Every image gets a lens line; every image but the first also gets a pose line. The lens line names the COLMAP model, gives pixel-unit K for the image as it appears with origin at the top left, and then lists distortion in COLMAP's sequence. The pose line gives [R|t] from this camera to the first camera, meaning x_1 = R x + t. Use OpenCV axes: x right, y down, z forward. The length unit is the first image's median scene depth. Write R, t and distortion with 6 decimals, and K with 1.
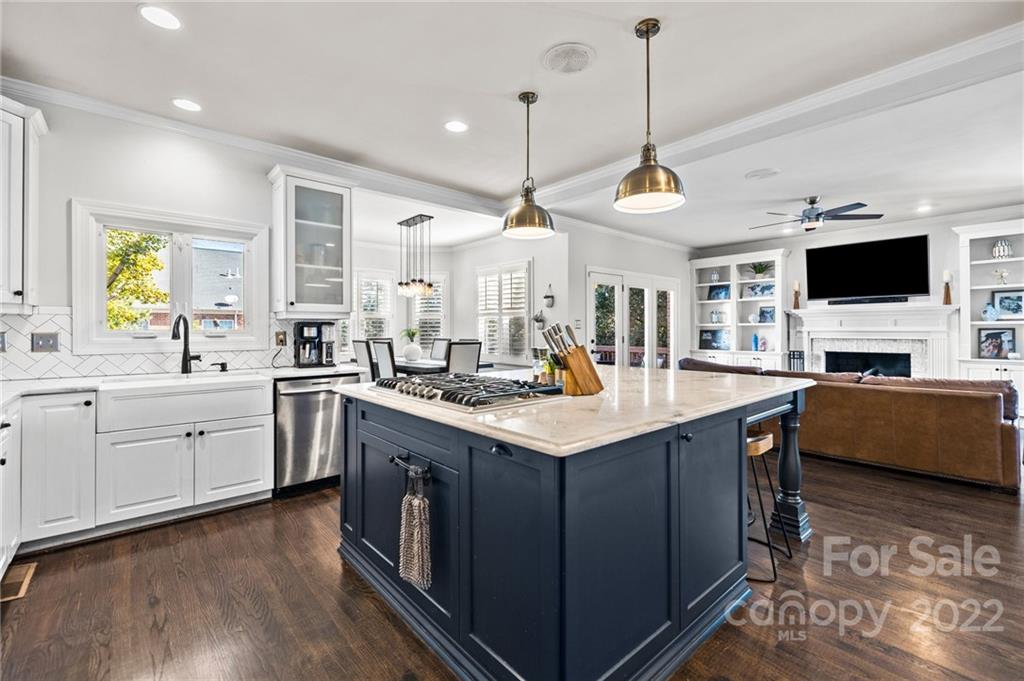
lens RADIAL K [[432.7, 0, 517.0], [0, 432.7, 335.4], [0, 0, 1]] dist [-0.001929, 0.000192]
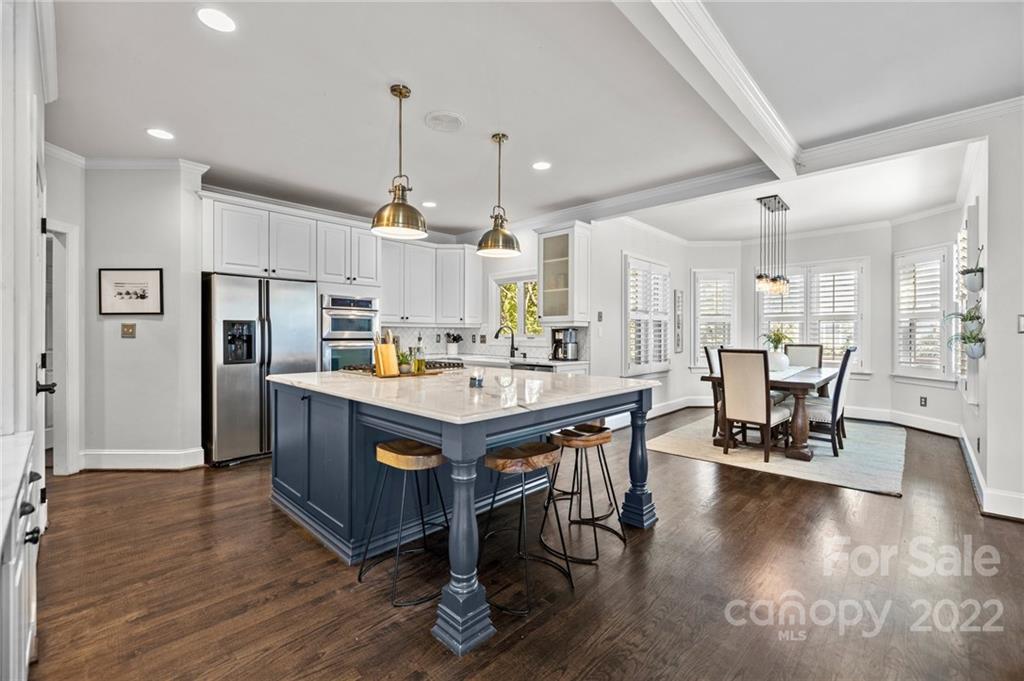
lens RADIAL K [[432.7, 0, 510.7], [0, 432.7, 336.3], [0, 0, 1]] dist [-0.001929, 0.000192]
pose [[0.078992, 0.011095, -0.996813, 0.499123], [-0.012808, 0.999867, 0.010114, -0.009897], [0.996793, 0.011968, 0.079124, 0.386862]]
